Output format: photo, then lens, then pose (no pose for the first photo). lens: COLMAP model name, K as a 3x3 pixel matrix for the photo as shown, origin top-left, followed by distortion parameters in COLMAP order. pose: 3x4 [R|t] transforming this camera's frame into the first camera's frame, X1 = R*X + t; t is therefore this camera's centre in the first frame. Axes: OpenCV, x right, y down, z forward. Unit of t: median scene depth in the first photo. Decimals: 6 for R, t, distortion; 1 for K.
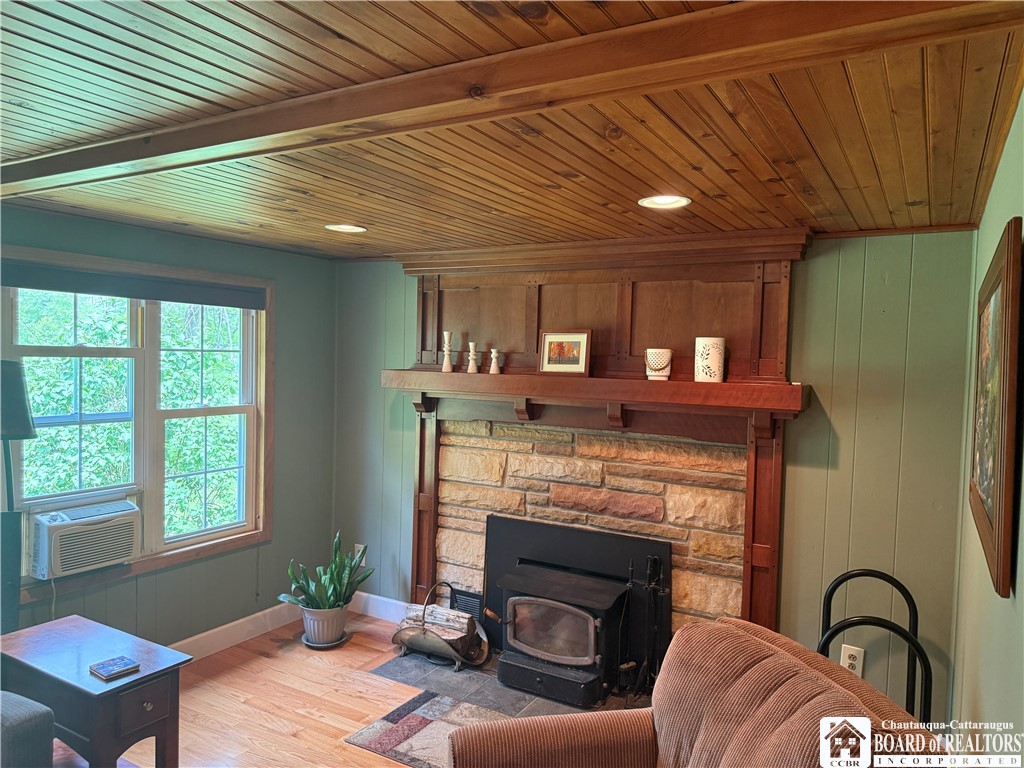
lens RADIAL K [[717.3, 0, 513.7], [0, 717.3, 390.5], [0, 0, 1]] dist [0.125800, -0.204351]
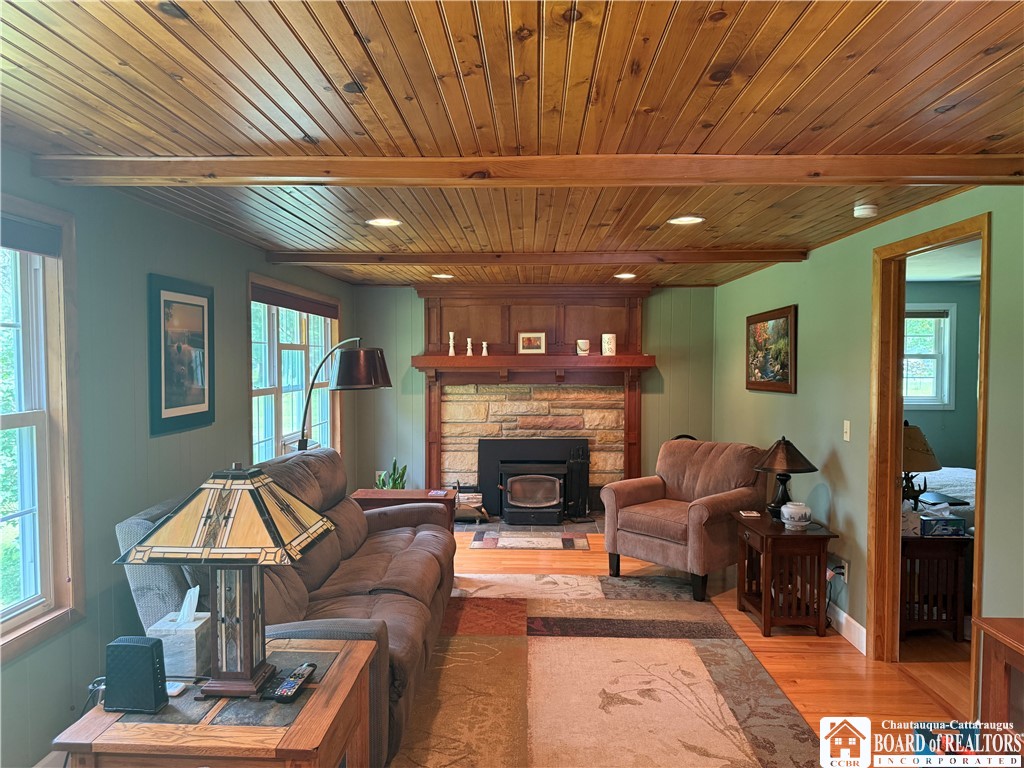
lens RADIAL K [[717.3, 0, 513.7], [0, 717.3, 390.5], [0, 0, 1]] dist [0.125800, -0.204351]
pose [[0.877147, -0.047485, 0.477868, -0.841414], [0.045503, 0.998840, 0.015731, 0.037352], [-0.478060, 0.007946, 0.878291, -0.588442]]
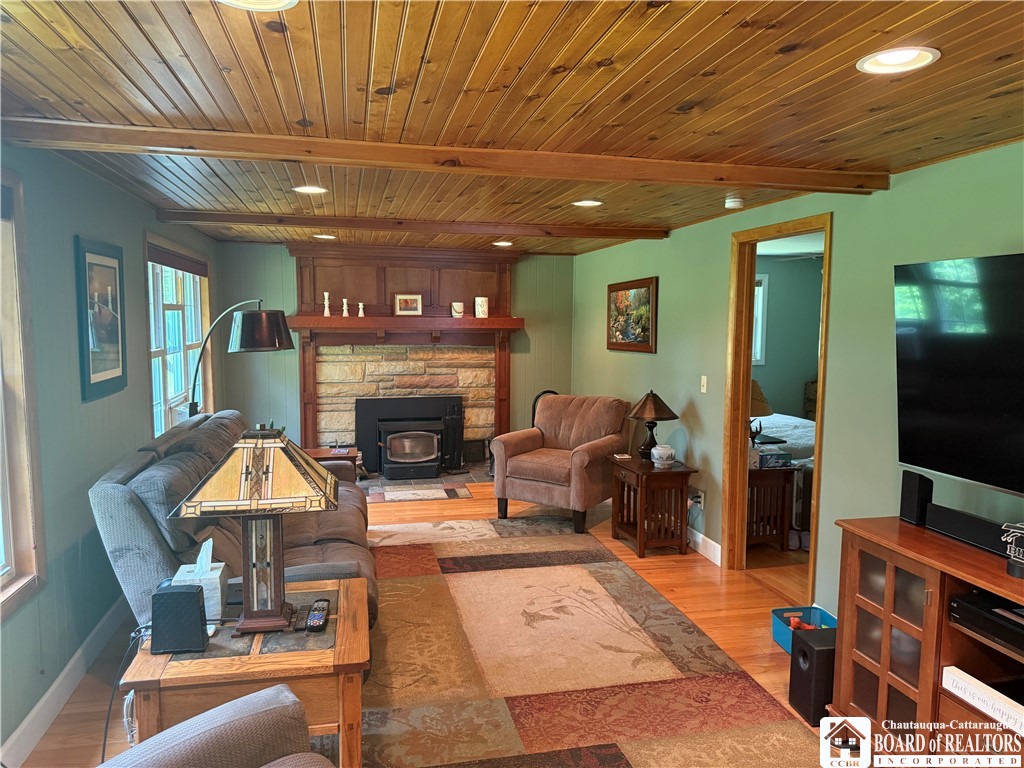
lens RADIAL K [[717.3, 0, 513.7], [0, 717.3, 390.5], [0, 0, 1]] dist [0.125800, -0.204351]
pose [[0.732284, -0.091341, 0.674846, -1.016165], [0.044333, 0.995256, 0.086603, 0.020192], [-0.679555, -0.033500, 0.732860, -0.589454]]
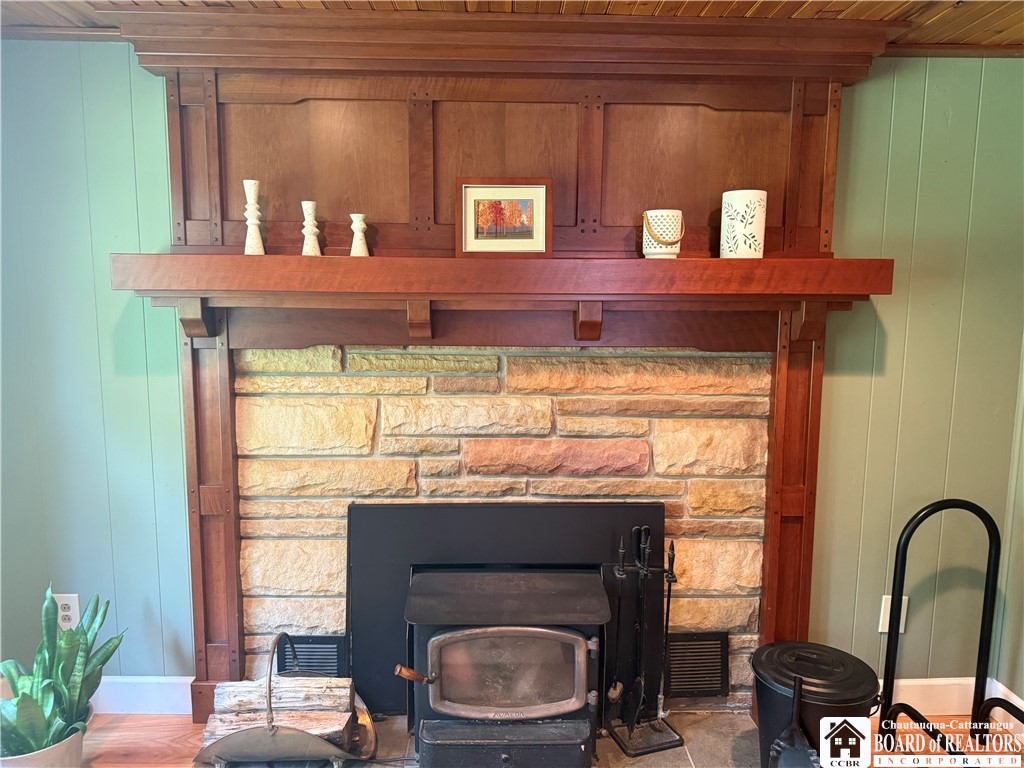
lens RADIAL K [[717.3, 0, 513.7], [0, 717.3, 390.5], [0, 0, 1]] dist [0.125800, -0.204351]
pose [[0.855208, -0.086763, 0.510971, -0.233841], [0.039939, 0.993989, 0.101934, 0.026860], [-0.516744, -0.066767, 0.853533, 0.468077]]
